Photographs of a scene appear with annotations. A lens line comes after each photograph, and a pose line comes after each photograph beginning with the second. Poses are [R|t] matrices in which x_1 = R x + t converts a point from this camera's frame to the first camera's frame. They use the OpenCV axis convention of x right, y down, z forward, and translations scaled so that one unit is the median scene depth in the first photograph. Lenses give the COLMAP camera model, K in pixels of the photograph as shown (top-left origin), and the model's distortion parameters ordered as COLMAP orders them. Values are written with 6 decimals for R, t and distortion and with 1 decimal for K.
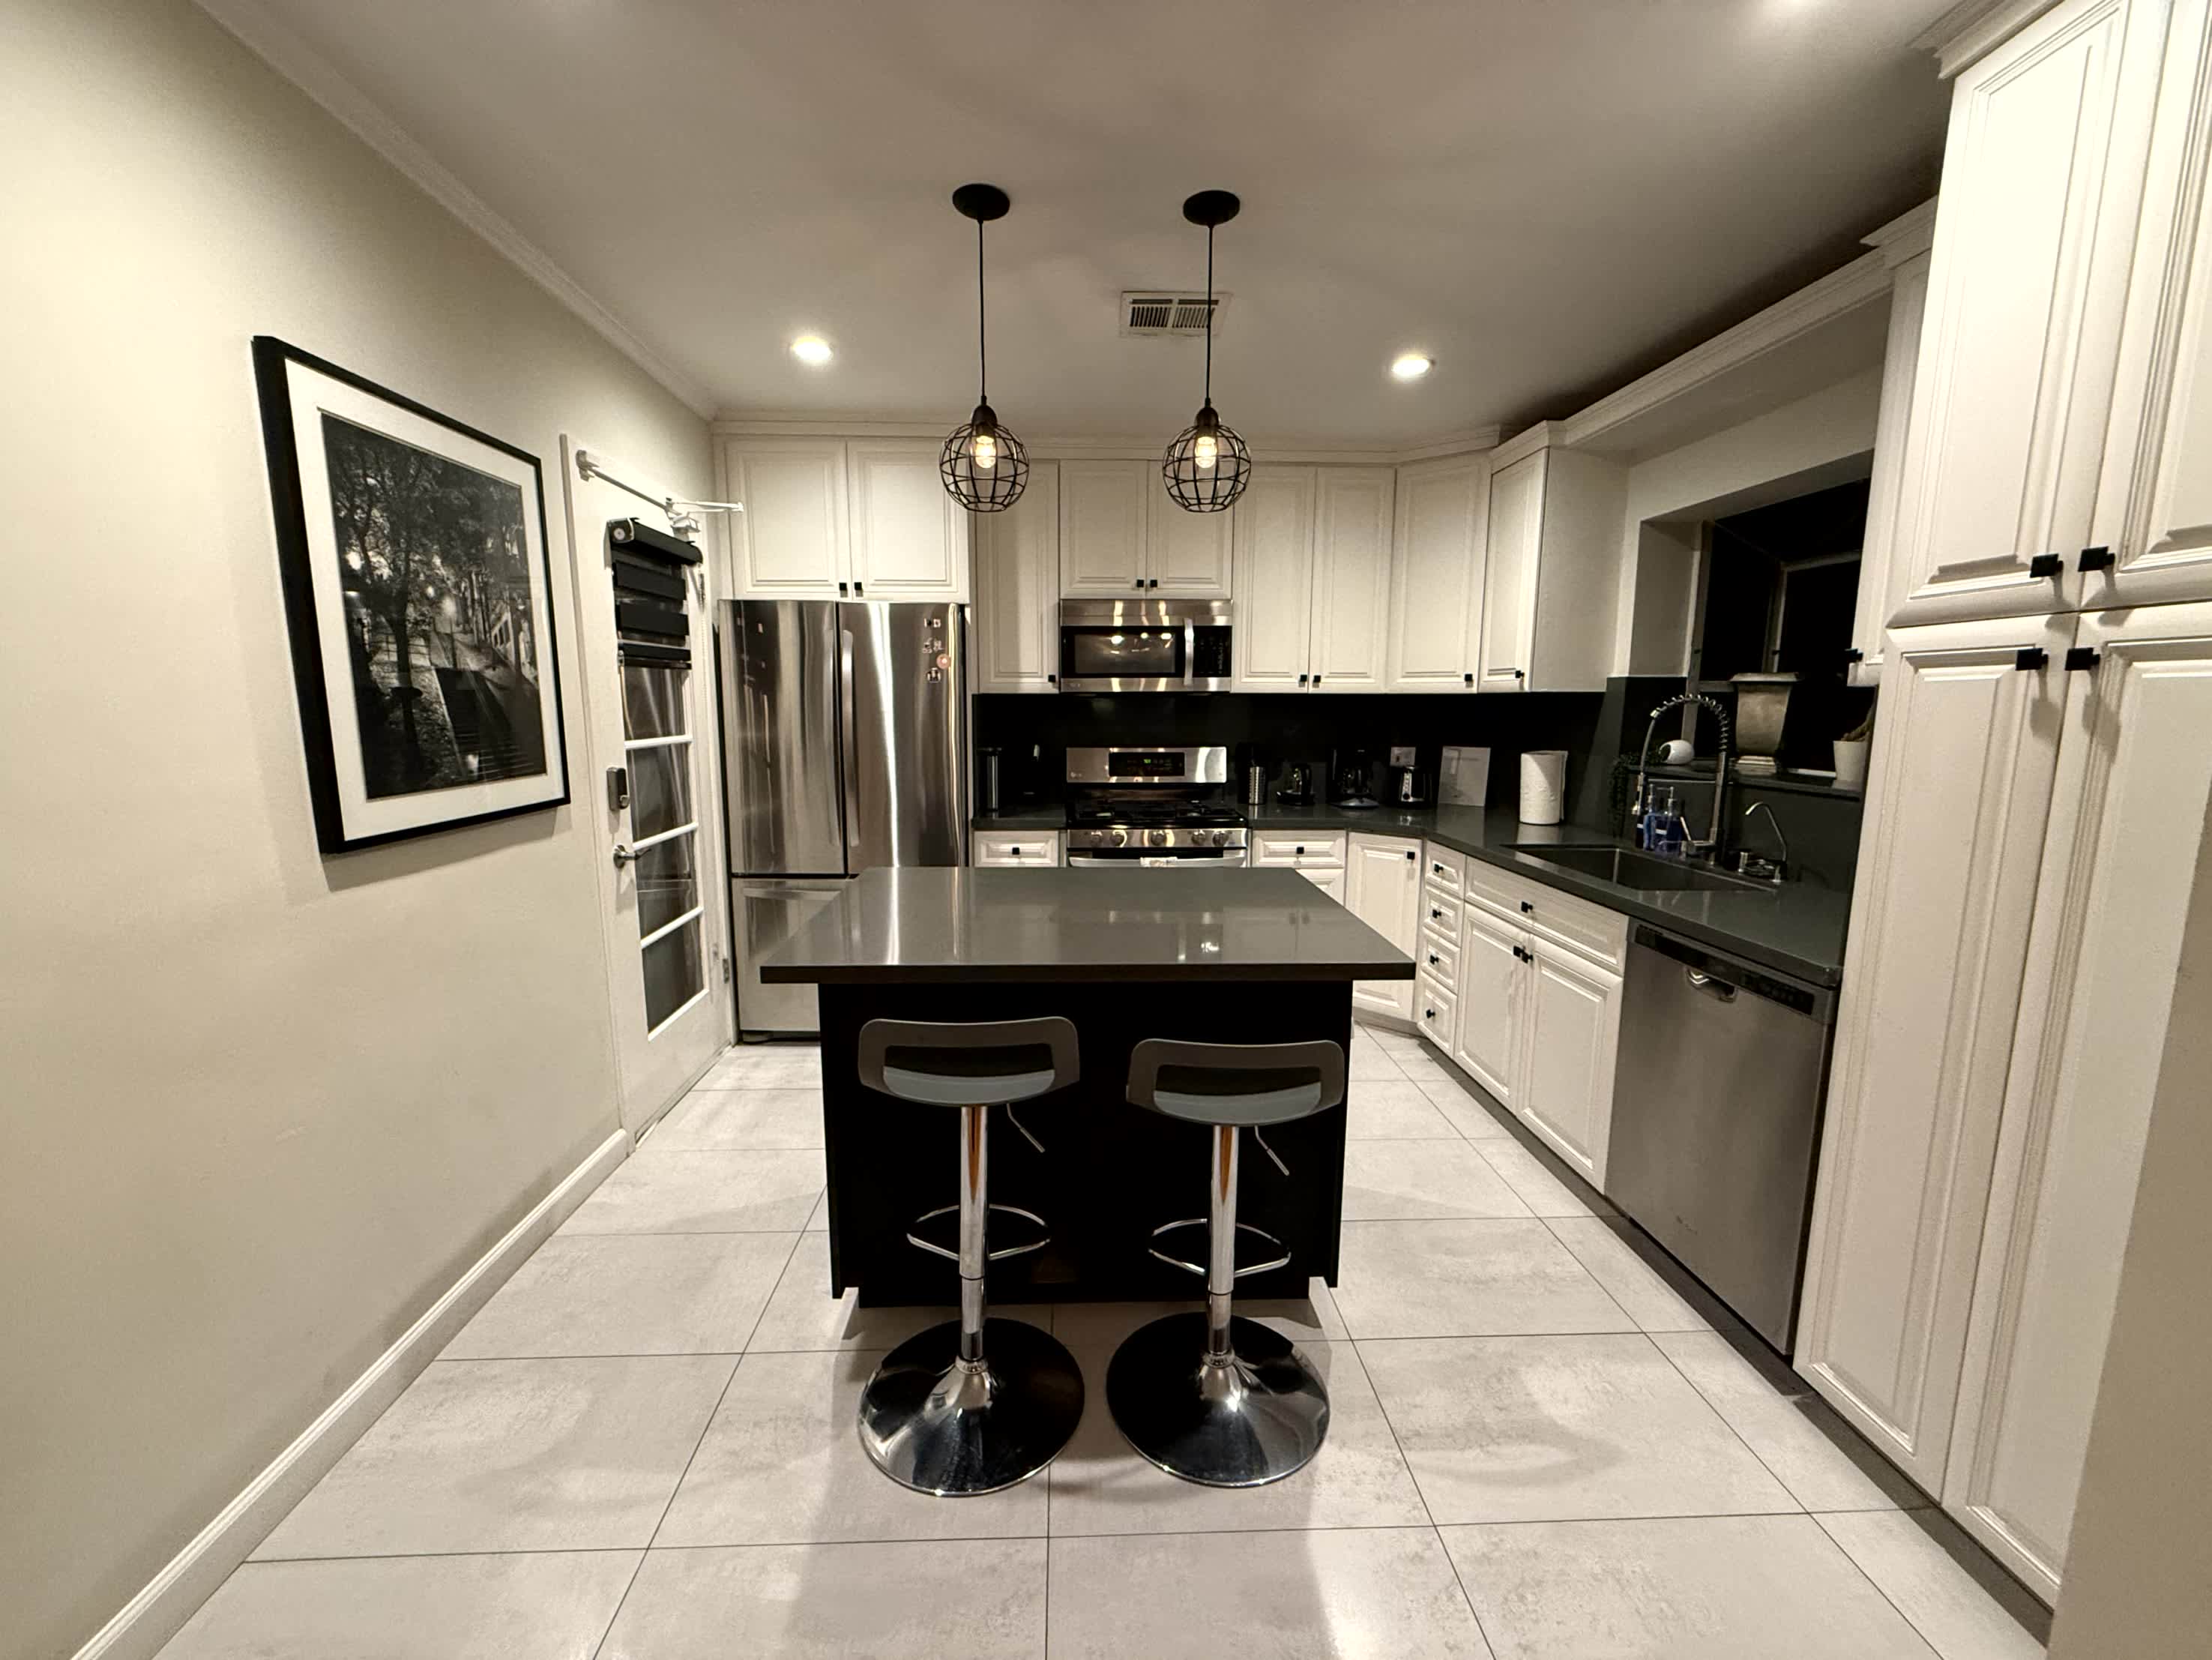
lens RADIAL K [[879.9, 0, 1098.7], [0, 879.9, 829.2], [0, 0, 1]] dist [-0.000145, -0.000018]
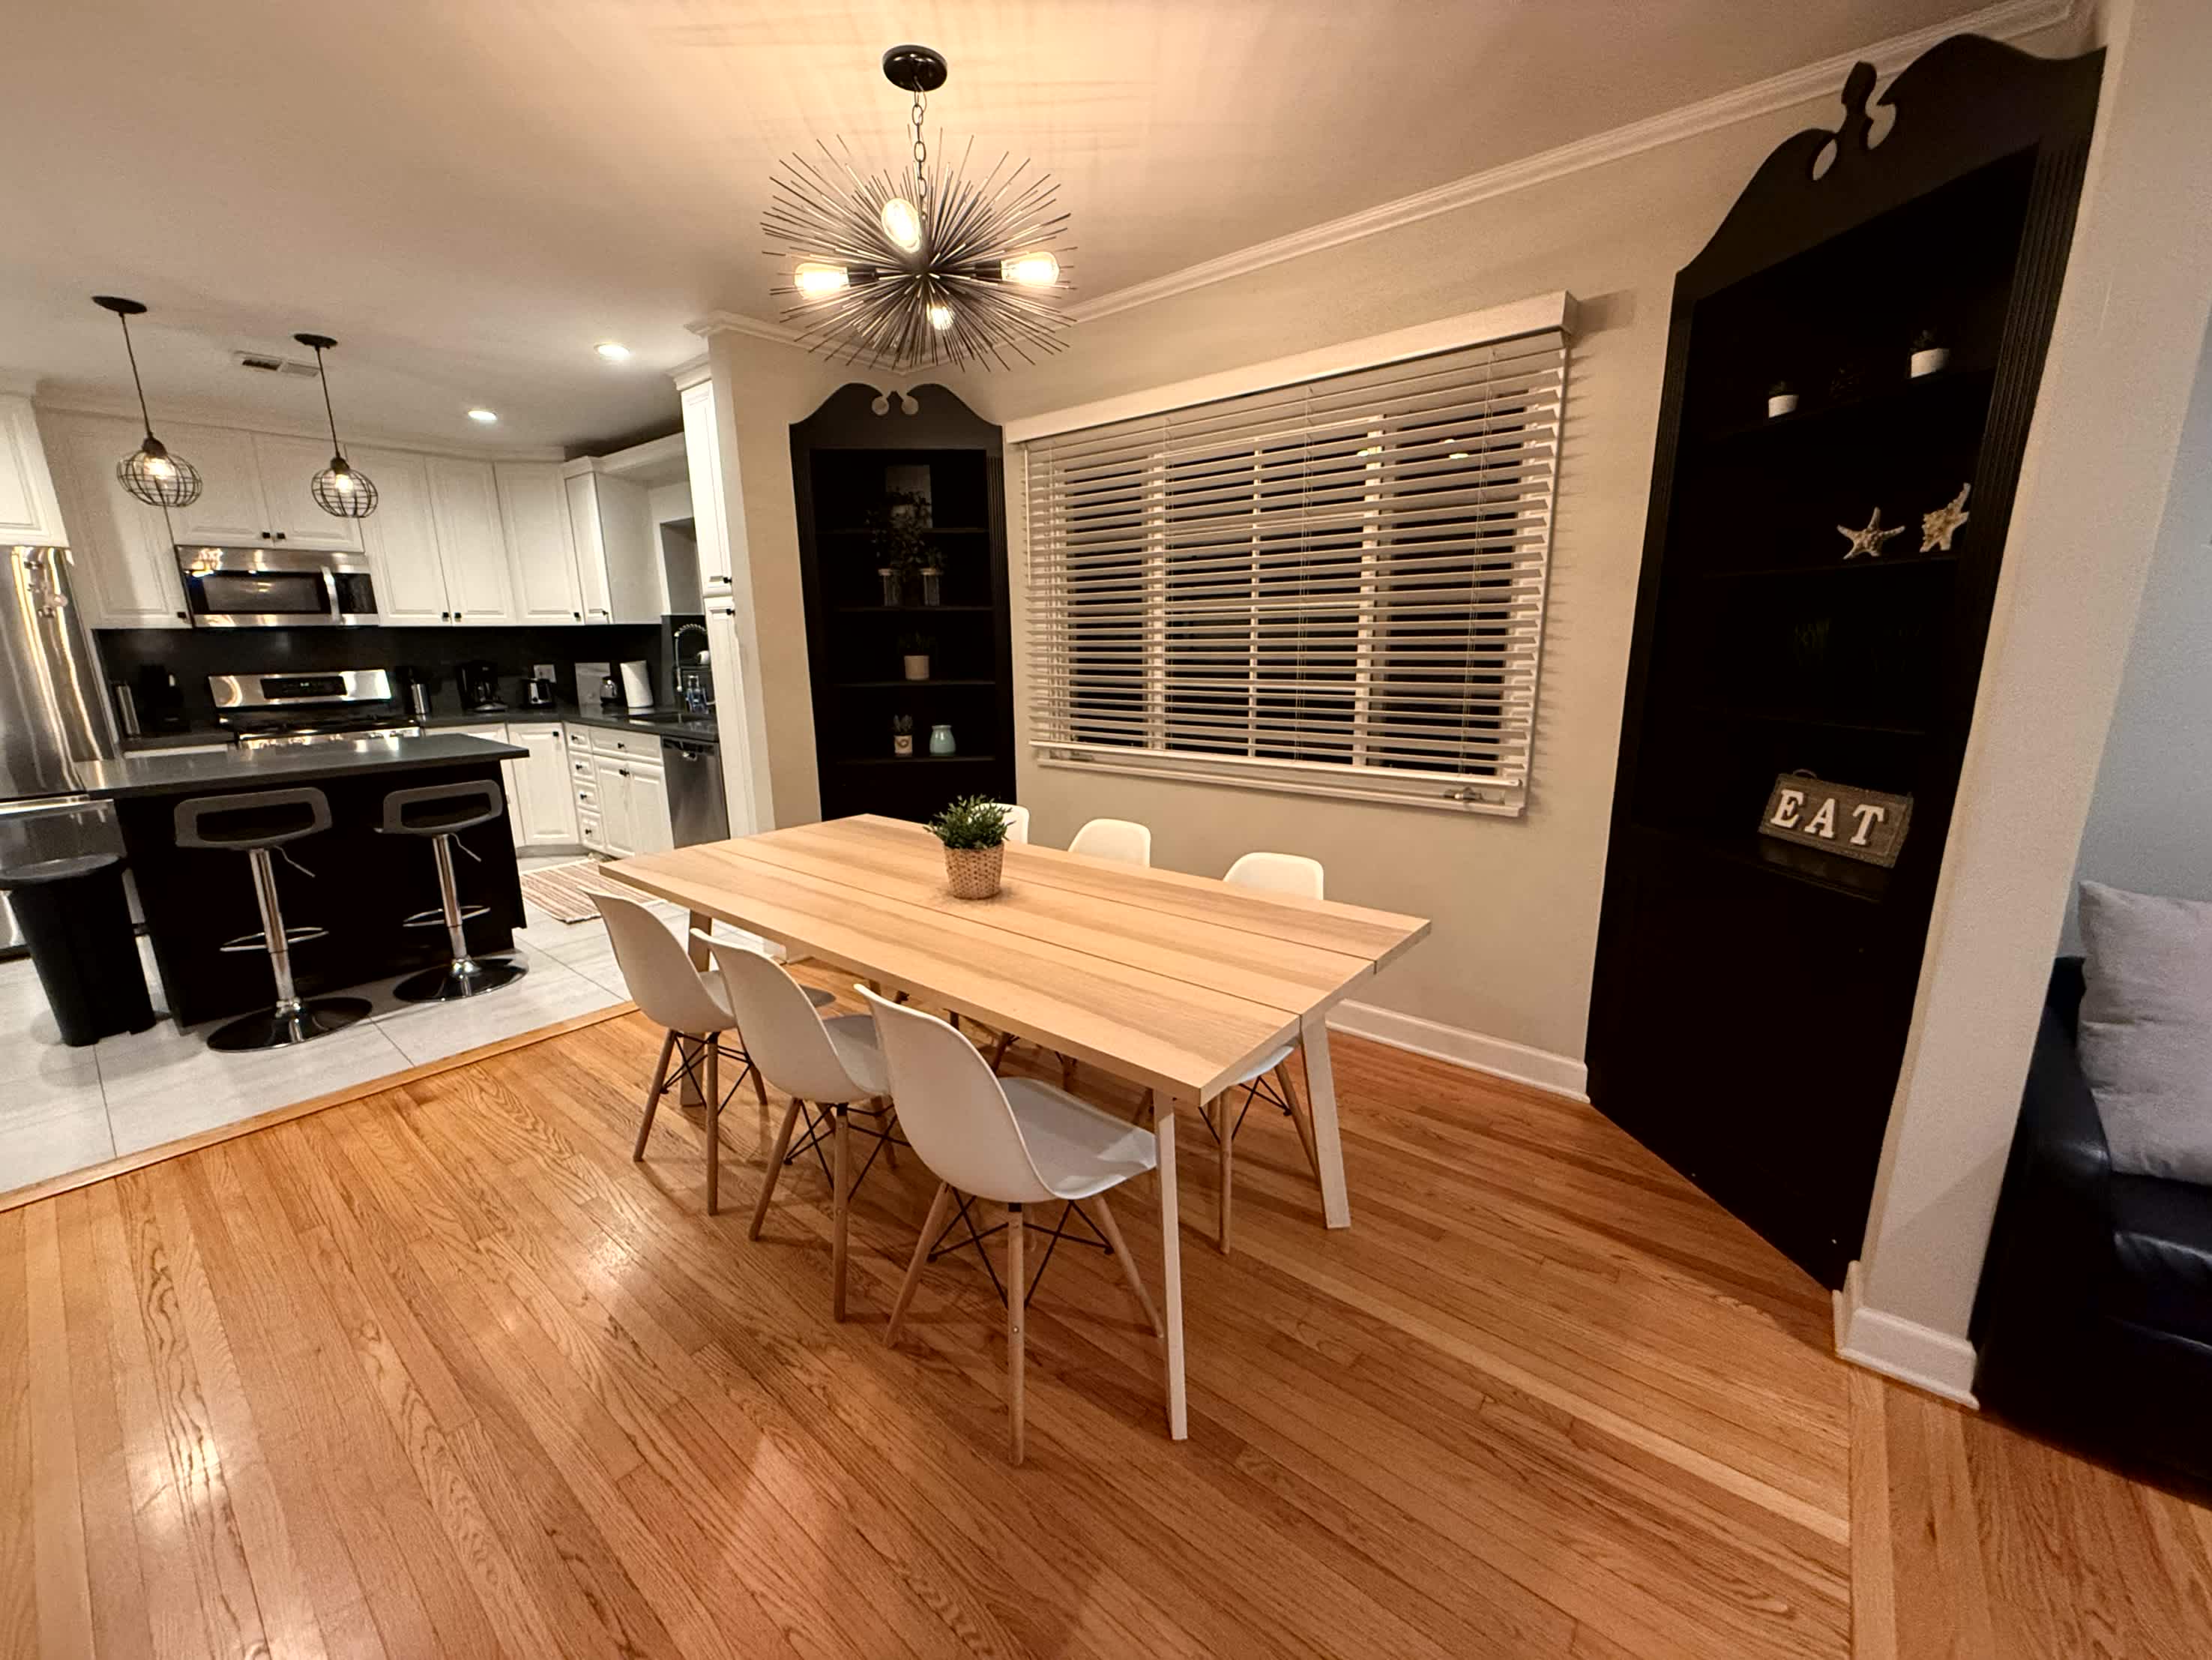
lens RADIAL K [[879.9, 0, 1098.7], [0, 879.9, 829.2], [0, 0, 1]] dist [-0.000145, -0.000018]
pose [[0.668274, -0.175628, 0.722886, -0.149070], [0.121726, 0.984451, 0.126647, 0.116894], [-0.733888, 0.003359, 0.679262, -0.739415]]
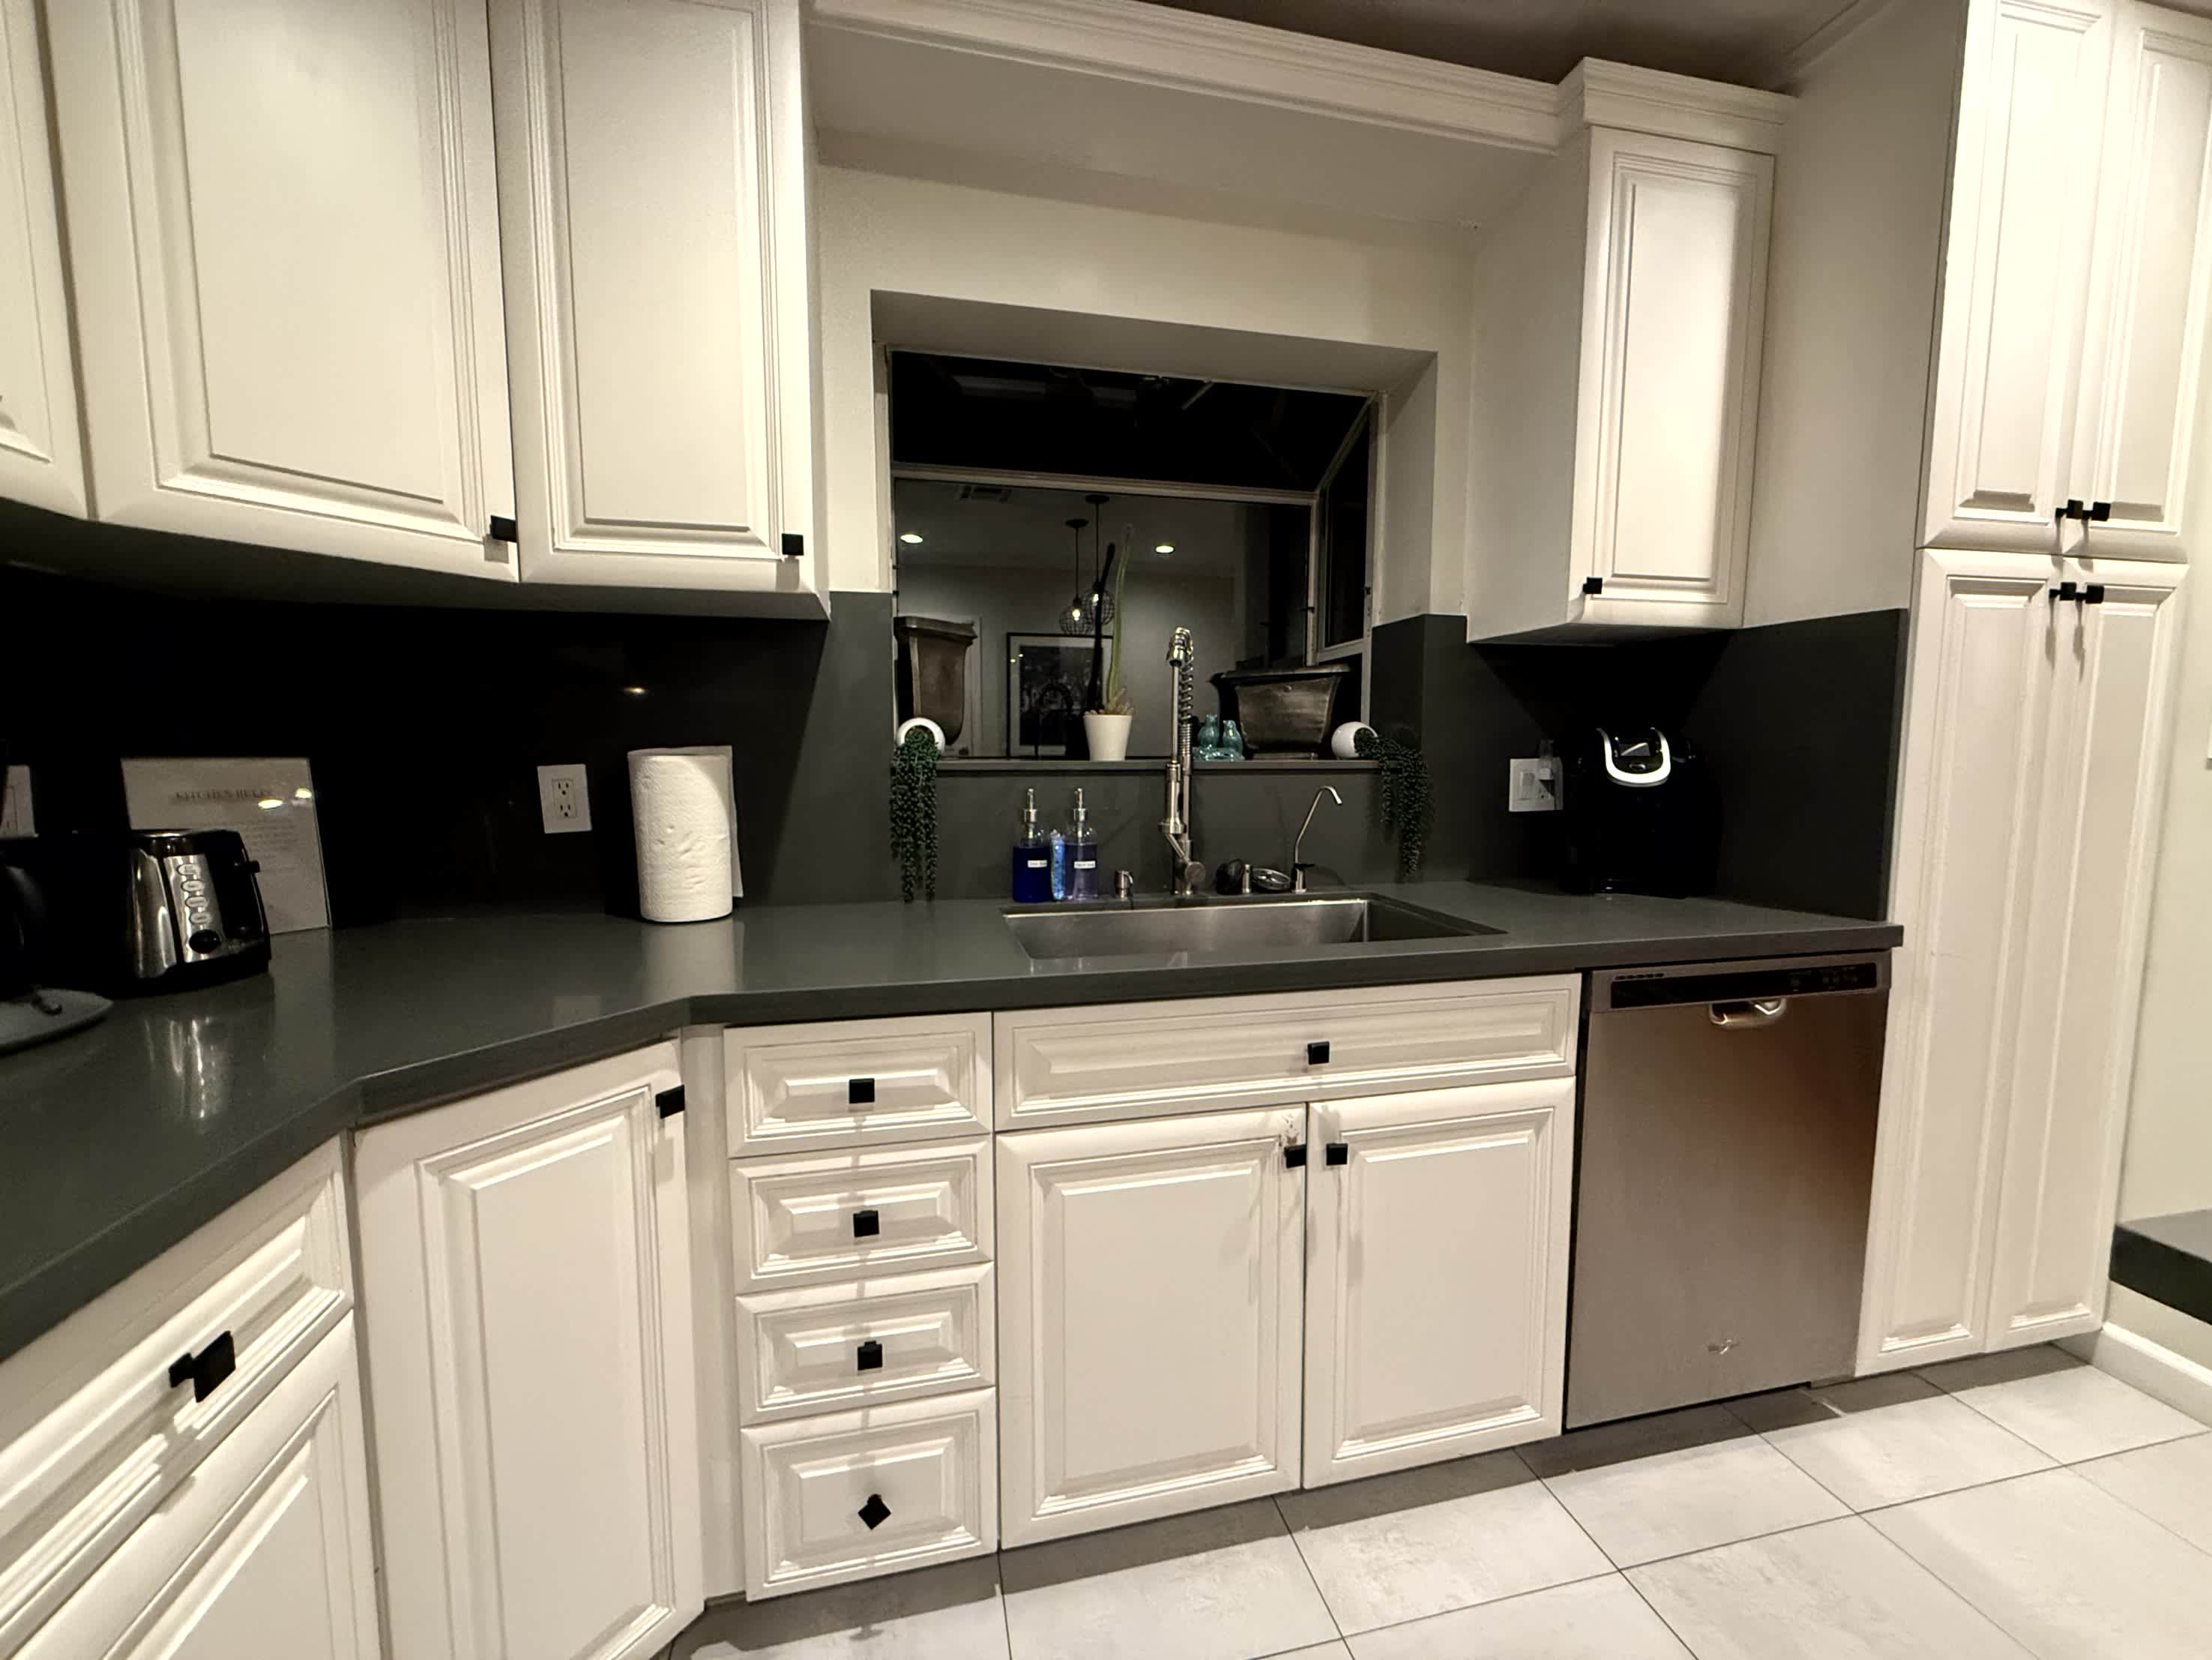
lens RADIAL K [[888.5, 0, 1106.0], [0, 888.5, 830.0], [0, 0, 1]] dist [-0.000213, -0.000269]
pose [[-0.183086, -0.093913, 0.978601, 0.050106], [0.140513, 0.982707, 0.120596, -0.076608], [-0.973003, 0.159585, -0.166724, 0.925447]]
